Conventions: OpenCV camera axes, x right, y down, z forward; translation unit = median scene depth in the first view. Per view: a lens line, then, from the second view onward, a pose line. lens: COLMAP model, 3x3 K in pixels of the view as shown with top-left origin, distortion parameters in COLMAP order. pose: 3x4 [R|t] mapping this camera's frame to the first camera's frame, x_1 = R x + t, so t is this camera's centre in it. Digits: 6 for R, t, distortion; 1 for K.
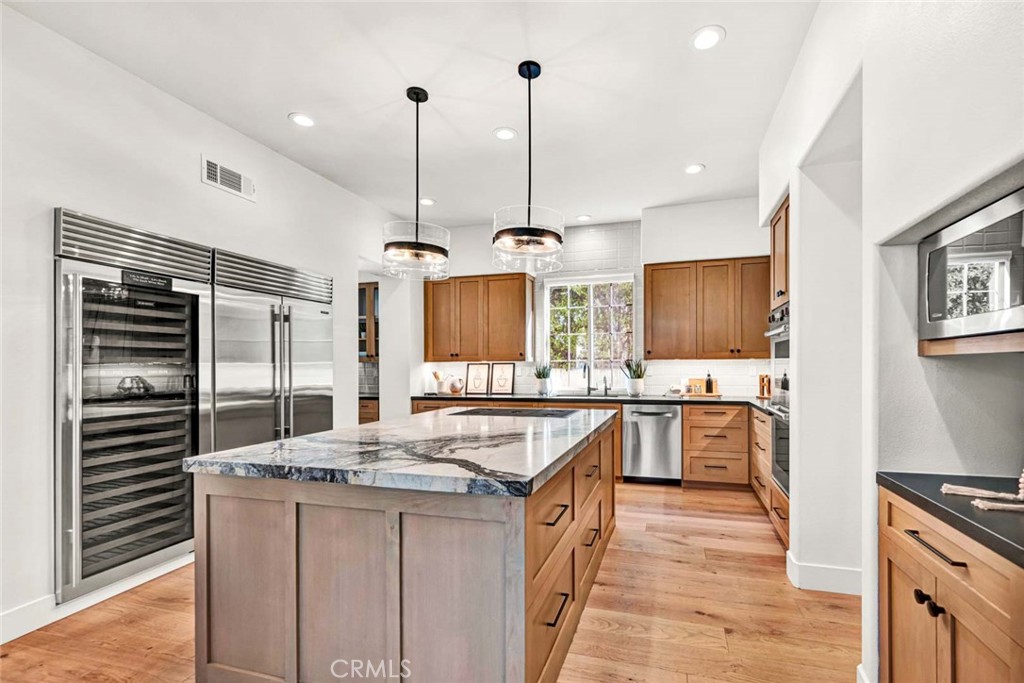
lens RADIAL K [[414.8, 0, 512.0], [0, 414.8, 362.2], [0, 0, 1]] dist [0.001299, -0.000073]
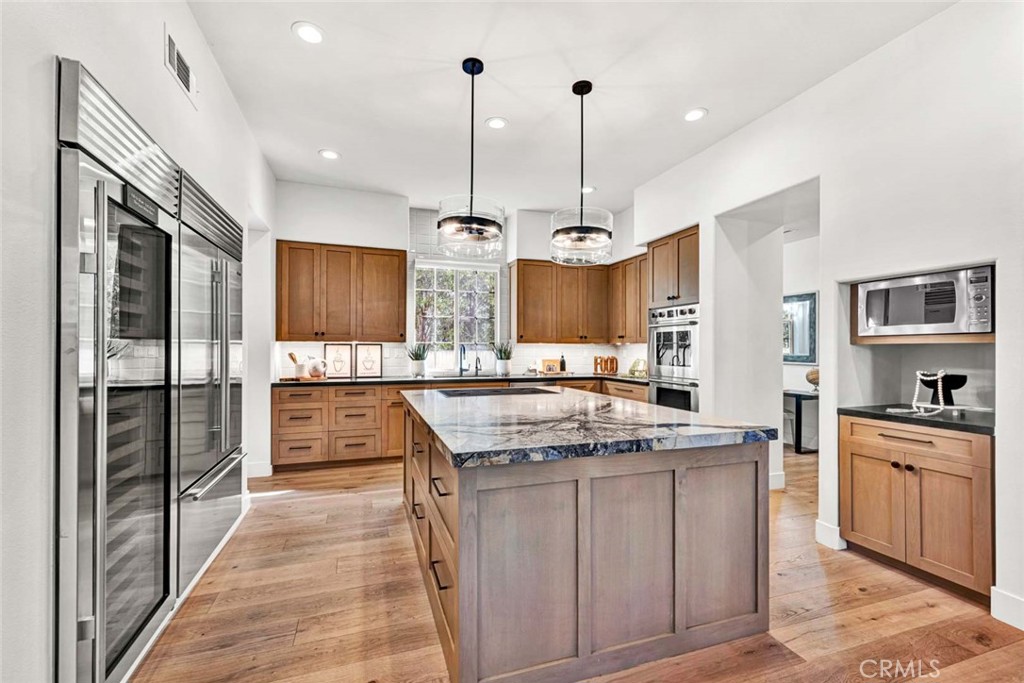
lens RADIAL K [[417.2, 0, 504.7], [0, 417.2, 344.5], [0, 0, 1]] dist [0.002683, 0.000132]
pose [[0.835507, 0.015296, 0.549267, -0.339934], [-0.015173, 0.999874, -0.004763, 0.004422], [-0.549270, -0.004355, 0.835633, 0.069720]]
